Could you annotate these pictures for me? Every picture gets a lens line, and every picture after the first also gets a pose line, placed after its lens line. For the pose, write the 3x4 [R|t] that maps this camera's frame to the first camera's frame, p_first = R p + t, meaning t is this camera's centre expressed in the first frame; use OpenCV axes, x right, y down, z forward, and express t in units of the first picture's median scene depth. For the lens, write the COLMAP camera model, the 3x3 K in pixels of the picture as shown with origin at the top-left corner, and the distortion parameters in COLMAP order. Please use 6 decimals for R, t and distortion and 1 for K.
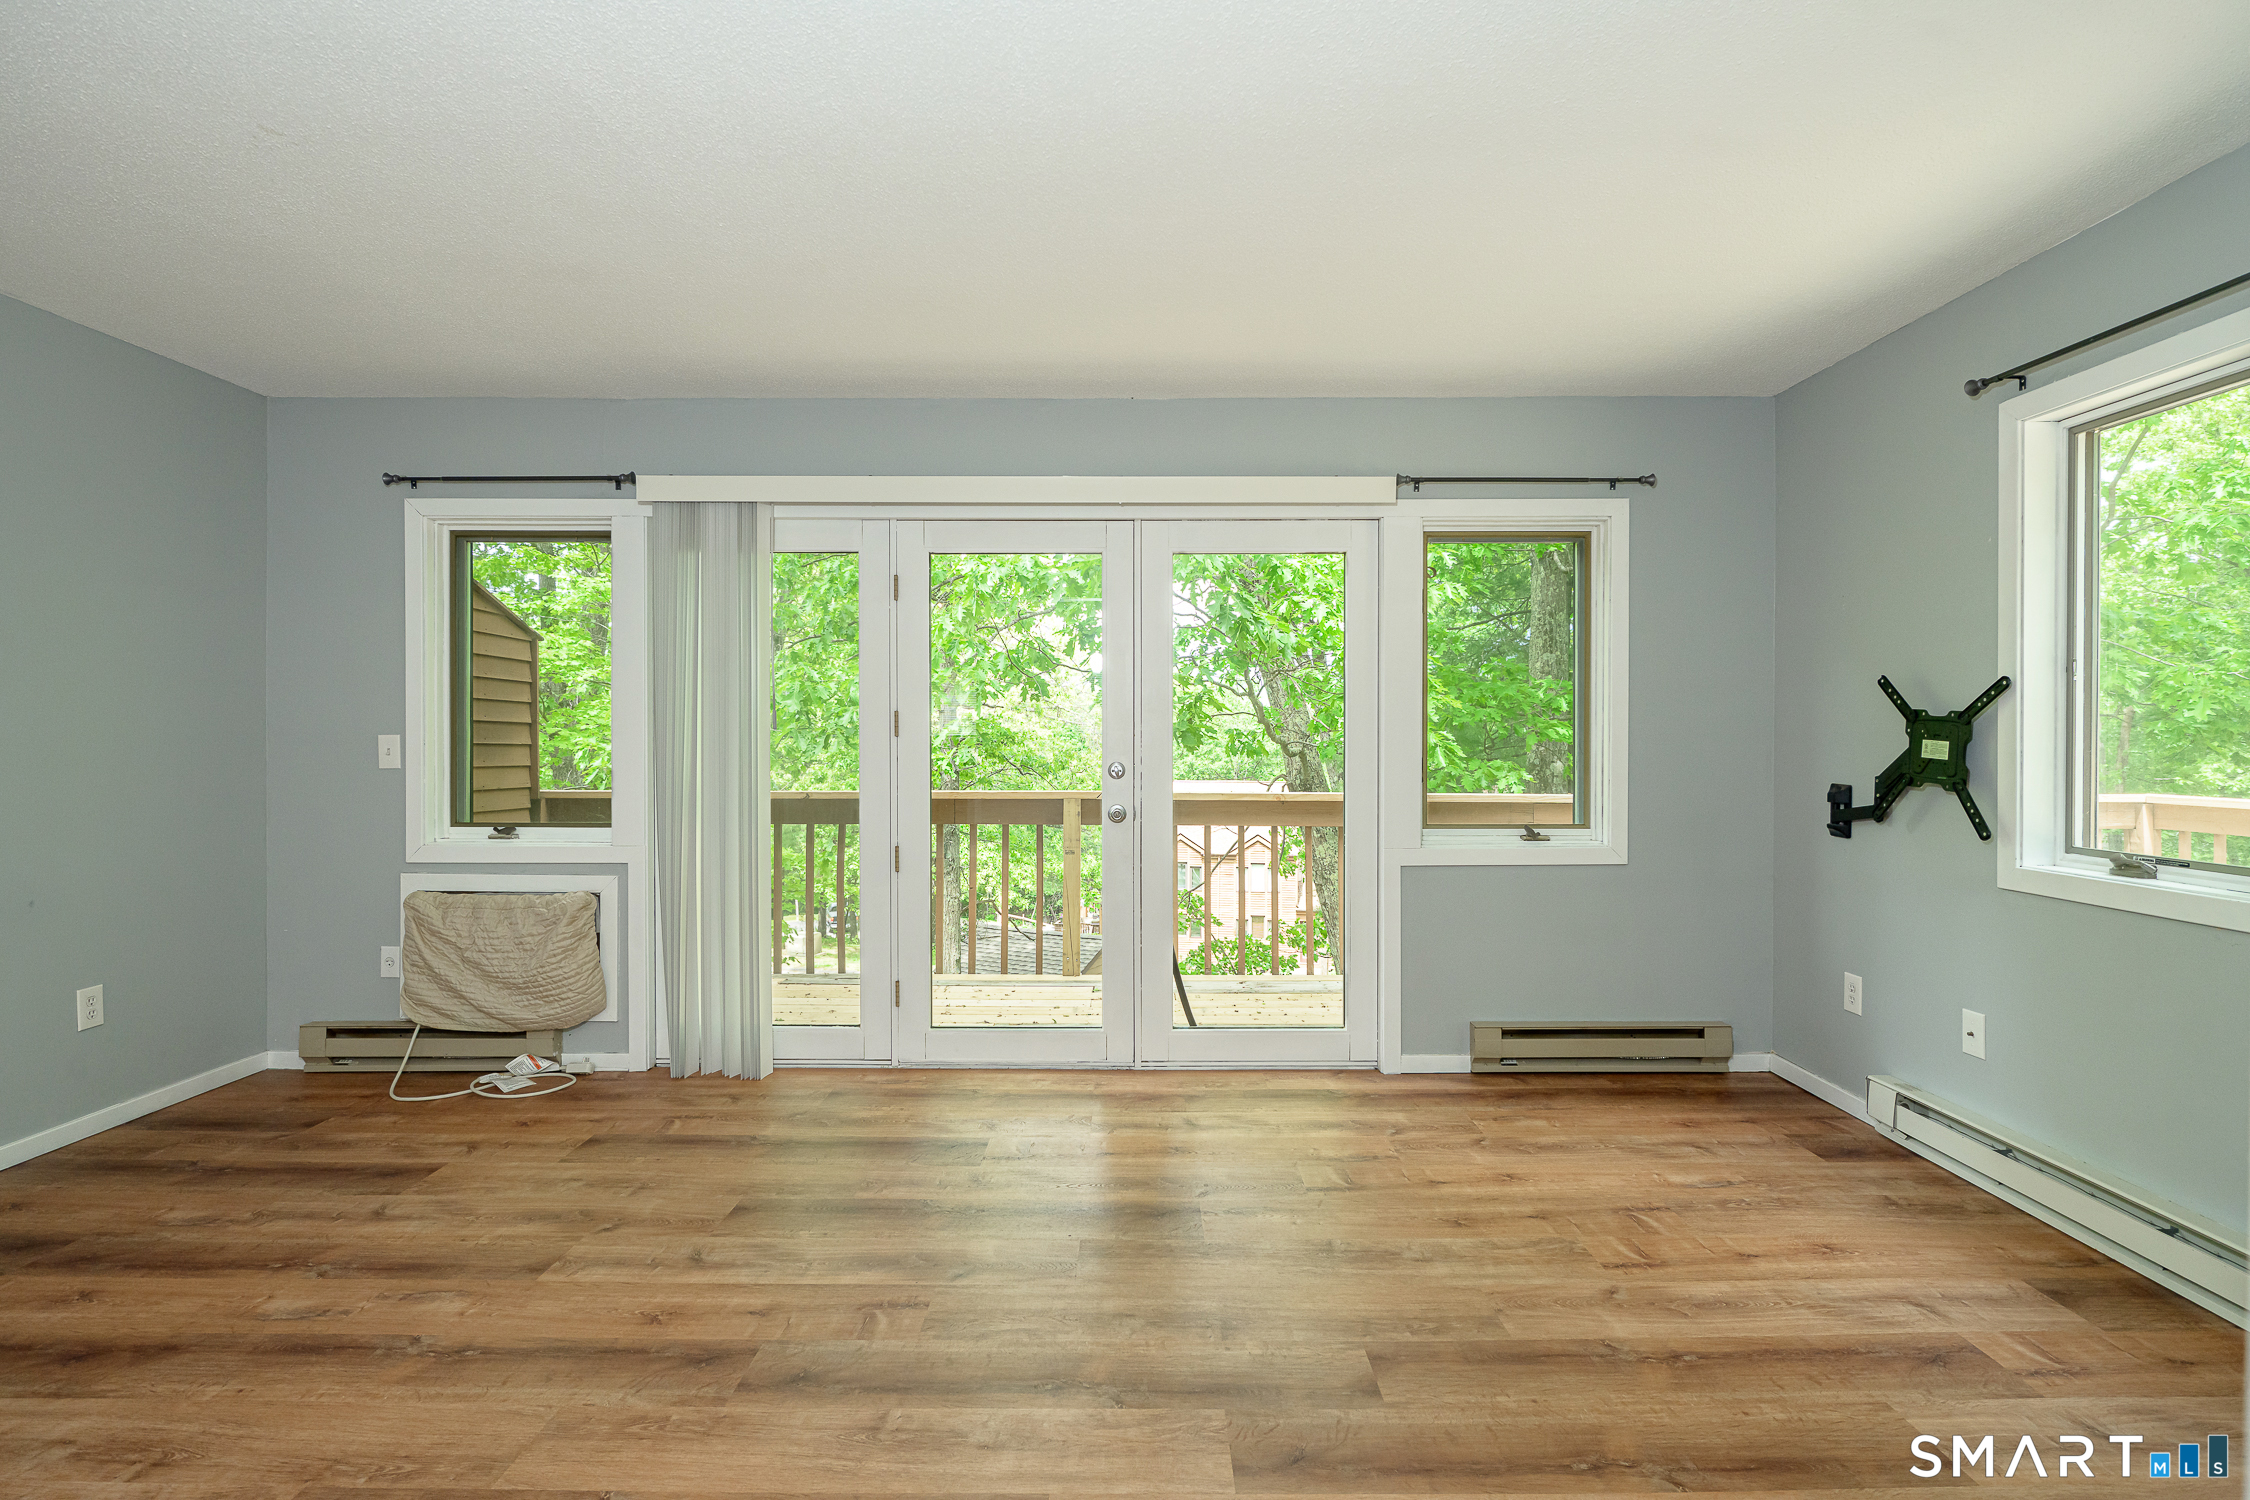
lens RADIAL K [[1071.8, 0, 1130.4], [0, 1071.8, 741.6], [0, 0, 1]] dist [-0.005927, -0.000805]
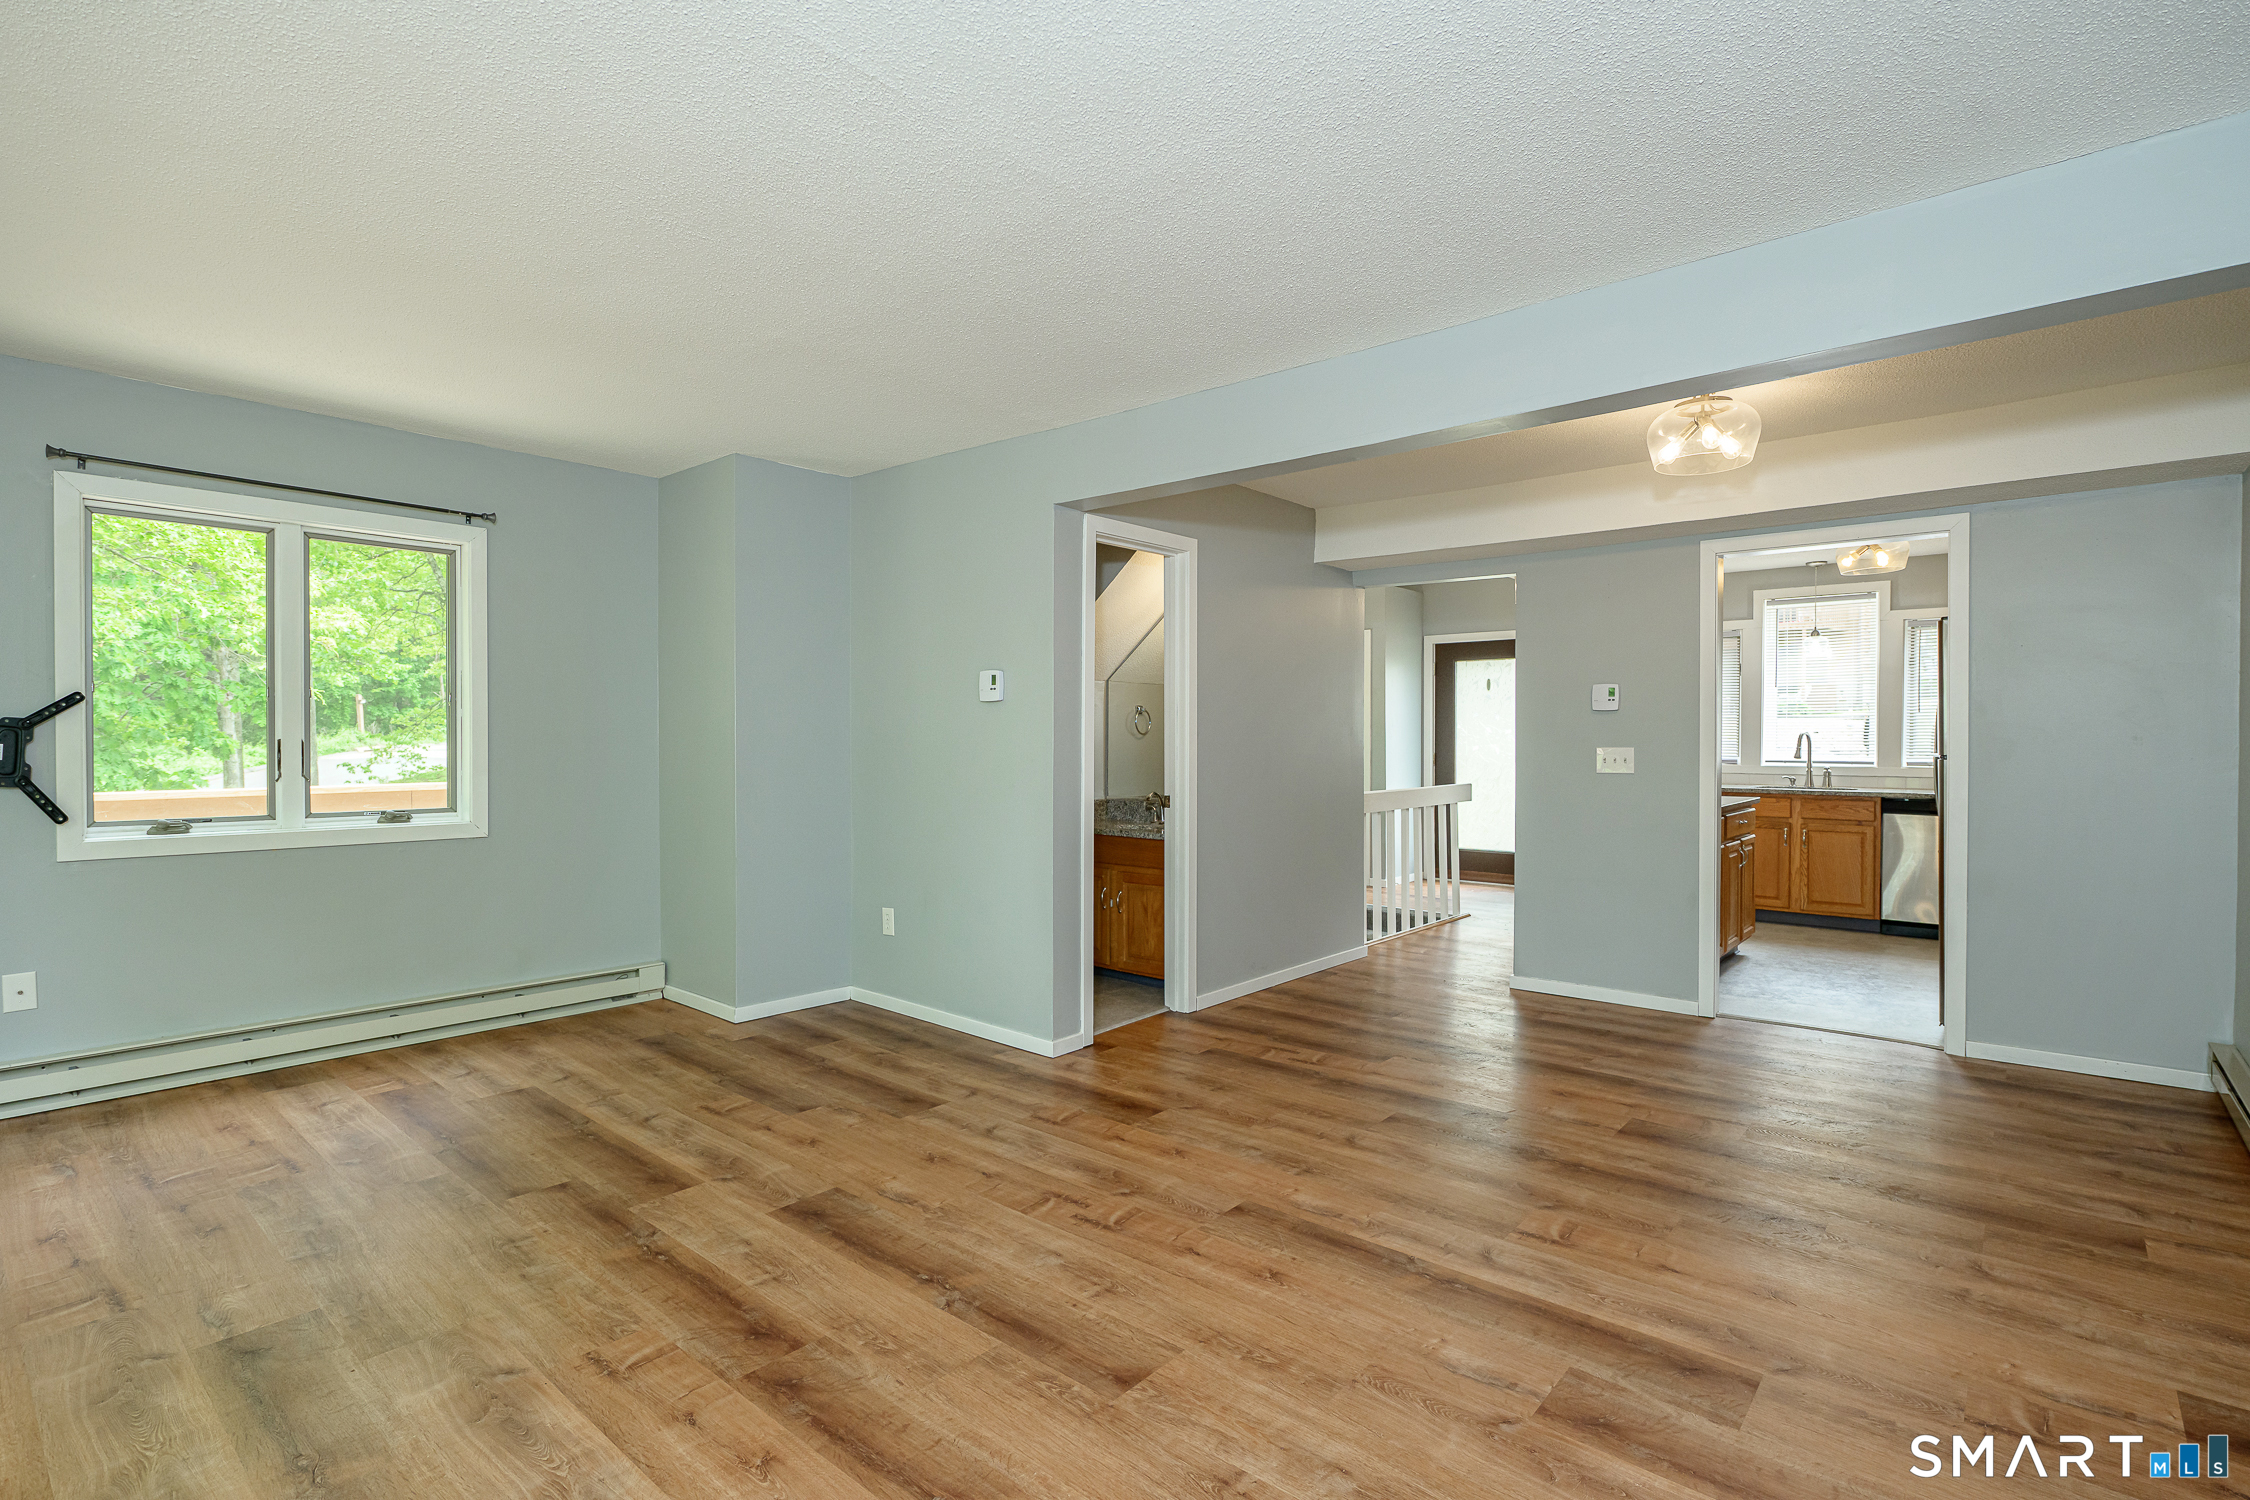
lens RADIAL K [[1064.9, 0, 1127.6], [0, 1064.9, 751.4], [0, 0, 1]] dist [-0.005513, -0.000892]
pose [[-0.757732, -0.011175, 0.652470, -0.783765], [0.000519, 0.999843, 0.017727, -0.010262], [-0.652565, 0.013771, -0.757607, 0.948714]]
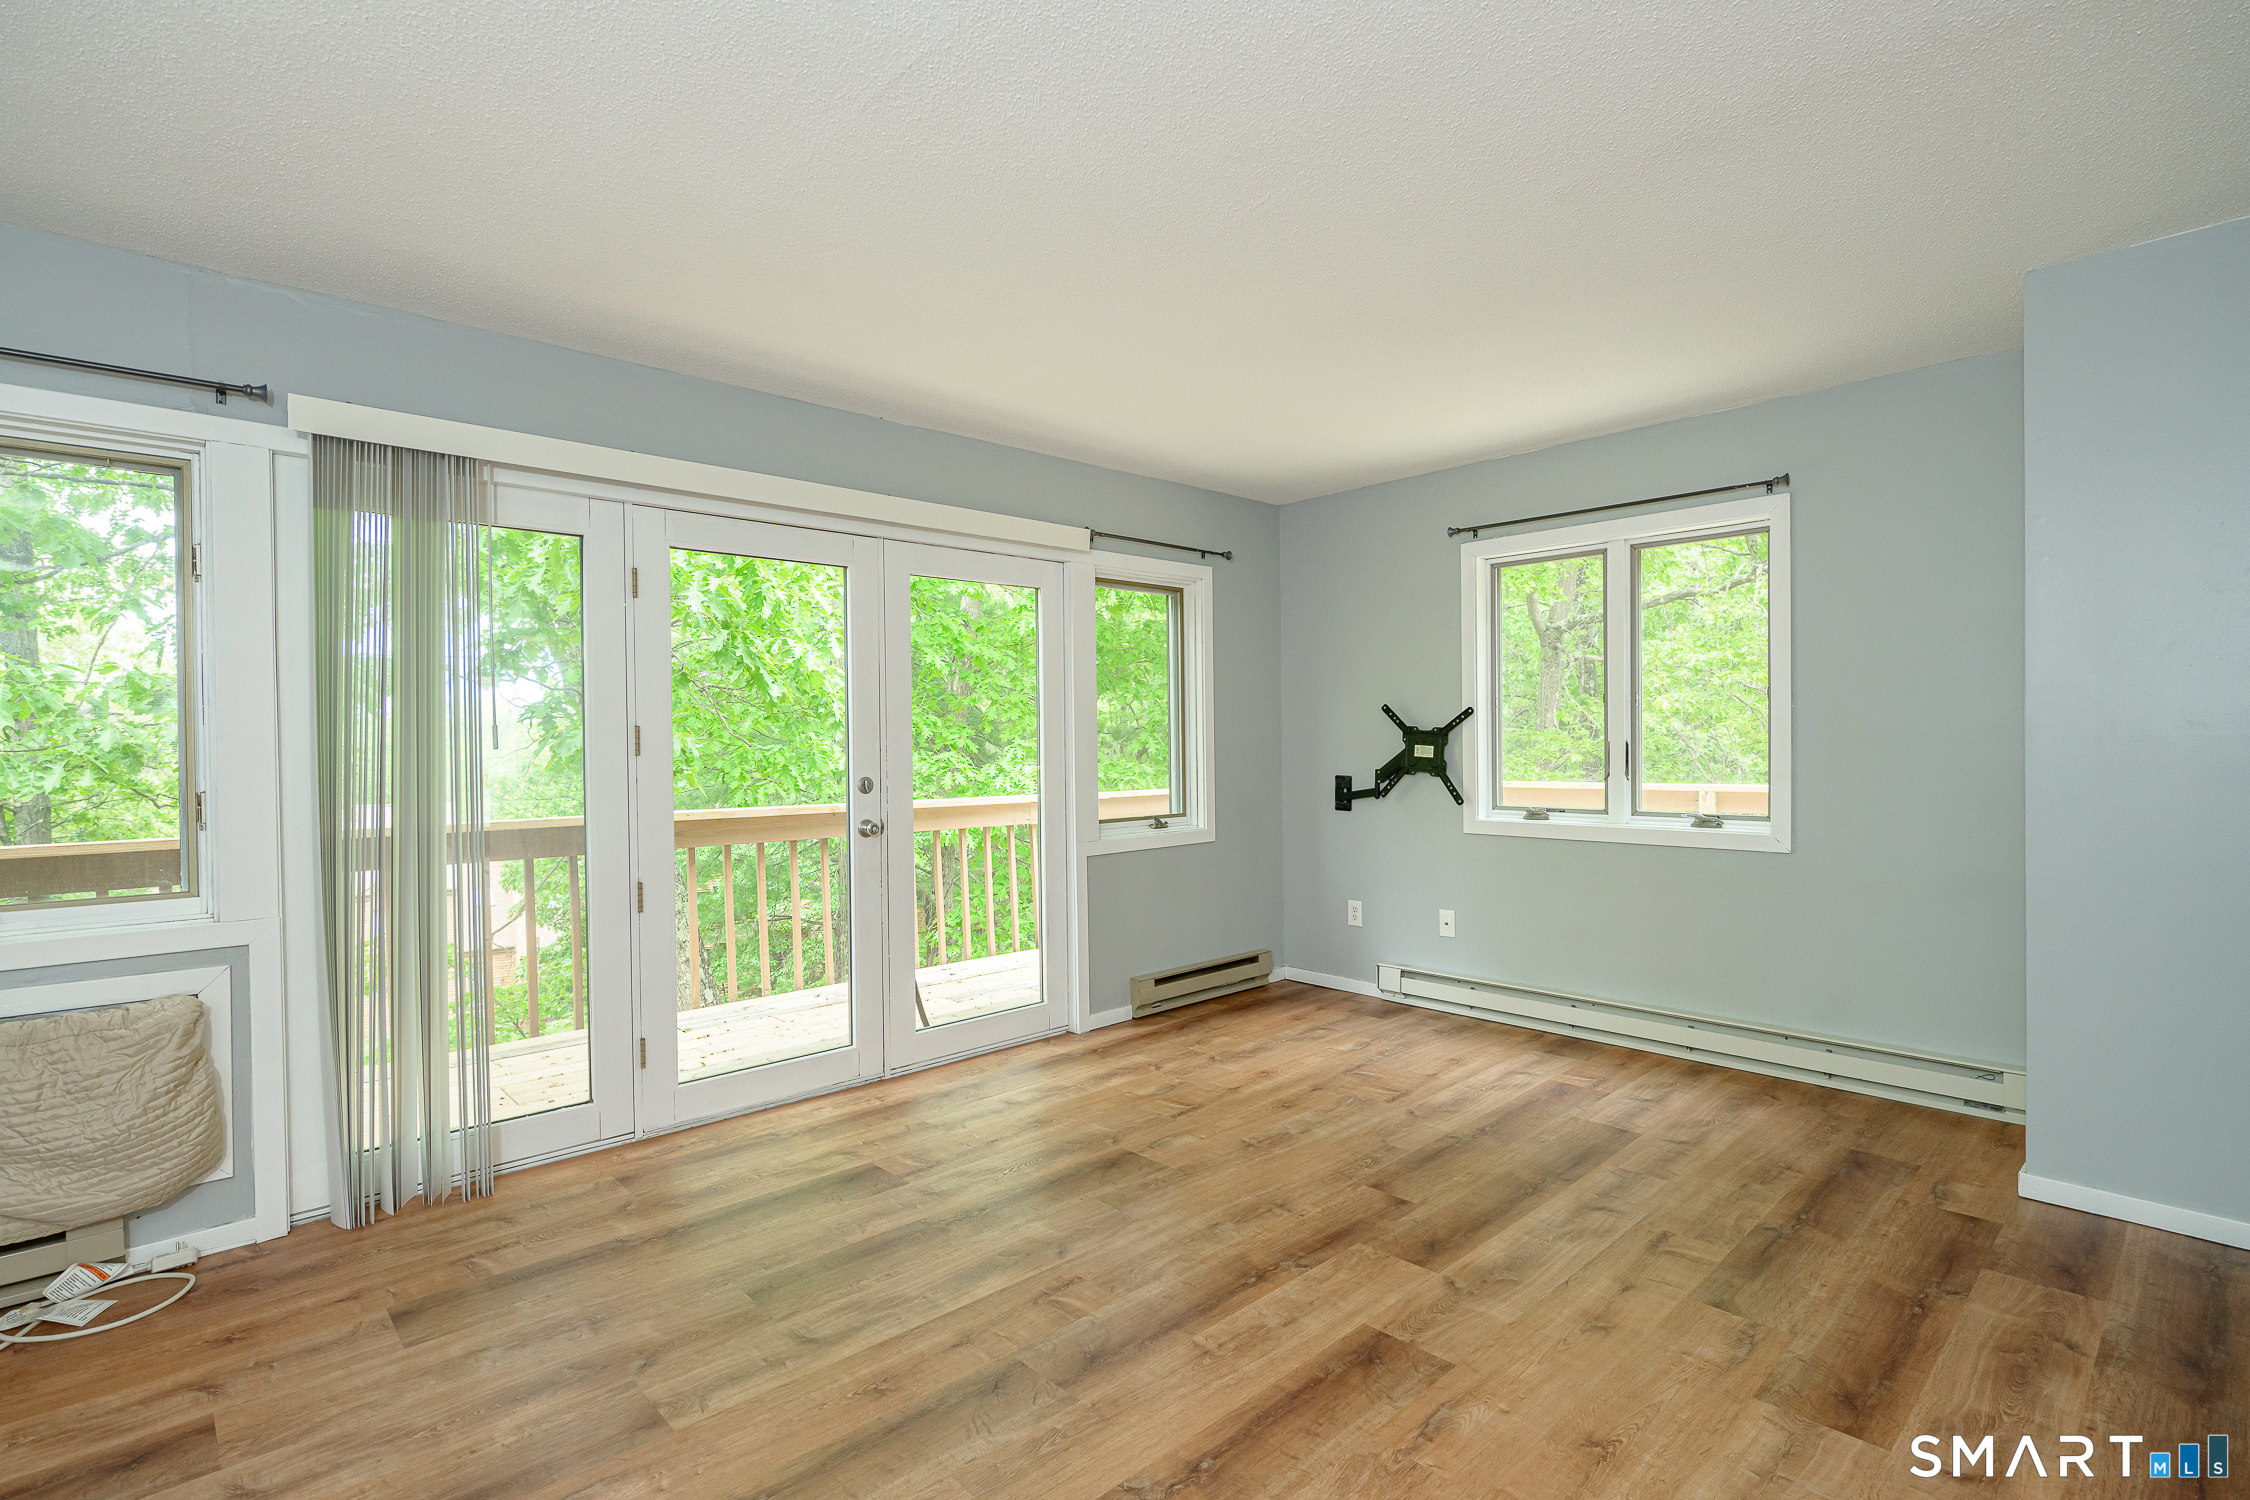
lens RADIAL K [[1064.9, 0, 1127.6], [0, 1064.9, 751.4], [0, 0, 1]] dist [-0.005513, -0.000892]
pose [[0.728369, -0.015758, 0.685004, -0.604244], [0.016552, 0.999848, 0.005401, -0.007324], [-0.684985, 0.007405, 0.728519, 0.122825]]
